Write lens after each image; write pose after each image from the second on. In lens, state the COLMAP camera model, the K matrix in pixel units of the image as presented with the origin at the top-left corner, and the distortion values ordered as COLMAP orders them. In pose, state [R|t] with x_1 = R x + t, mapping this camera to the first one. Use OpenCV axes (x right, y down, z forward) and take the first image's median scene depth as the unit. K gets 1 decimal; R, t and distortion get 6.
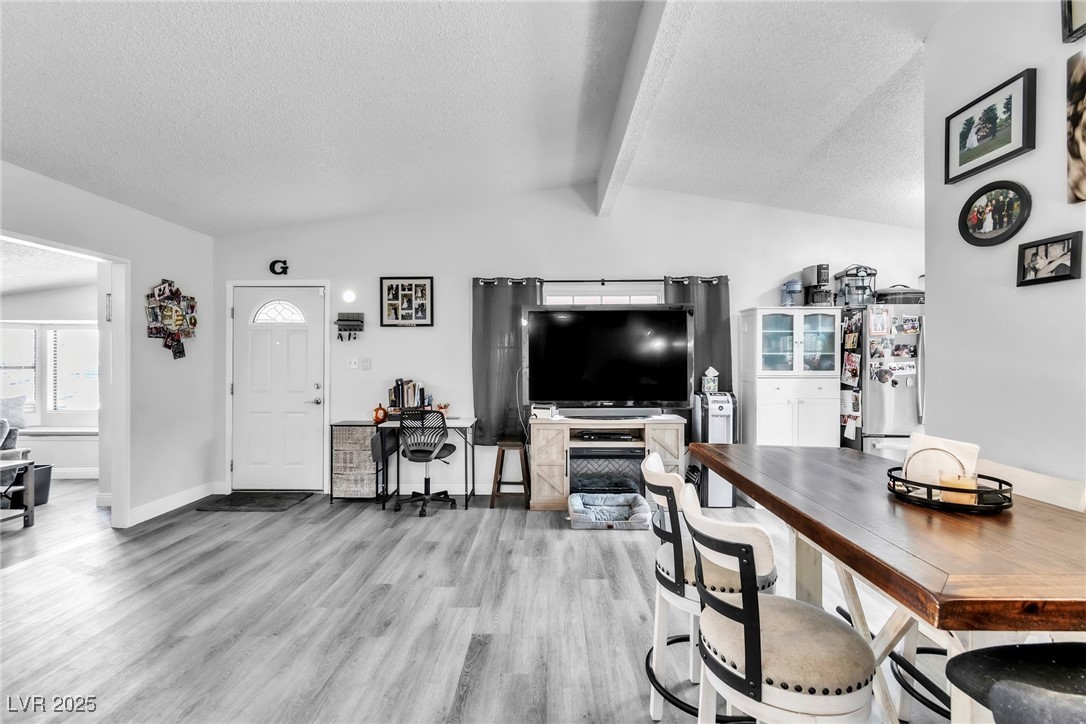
lens RADIAL K [[487.9, 0, 543.7], [0, 487.9, 363.9], [0, 0, 1]] dist [0.002384, 0.000408]
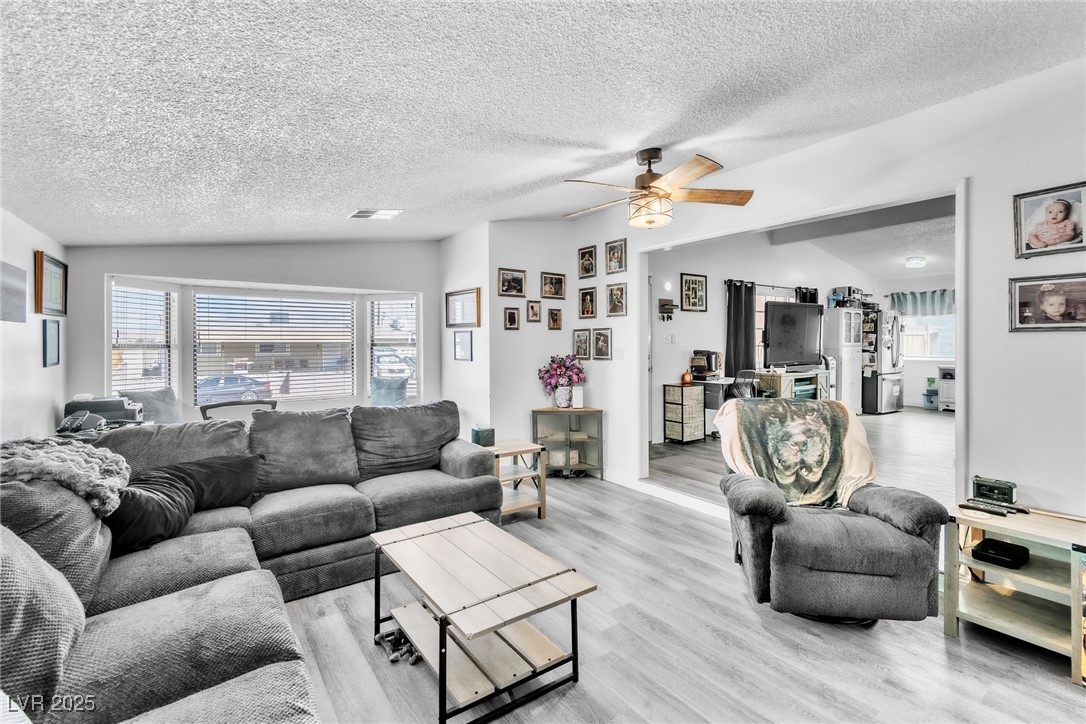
lens RADIAL K [[487.9, 0, 554.5], [0, 487.9, 344.6], [0, 0, 1]] dist [0.002384, 0.000408]
pose [[0.802301, -0.006623, 0.596884, -1.551126], [0.005473, 0.999978, 0.003739, 0.008204], [-0.596895, 0.000267, 0.802319, 0.171195]]
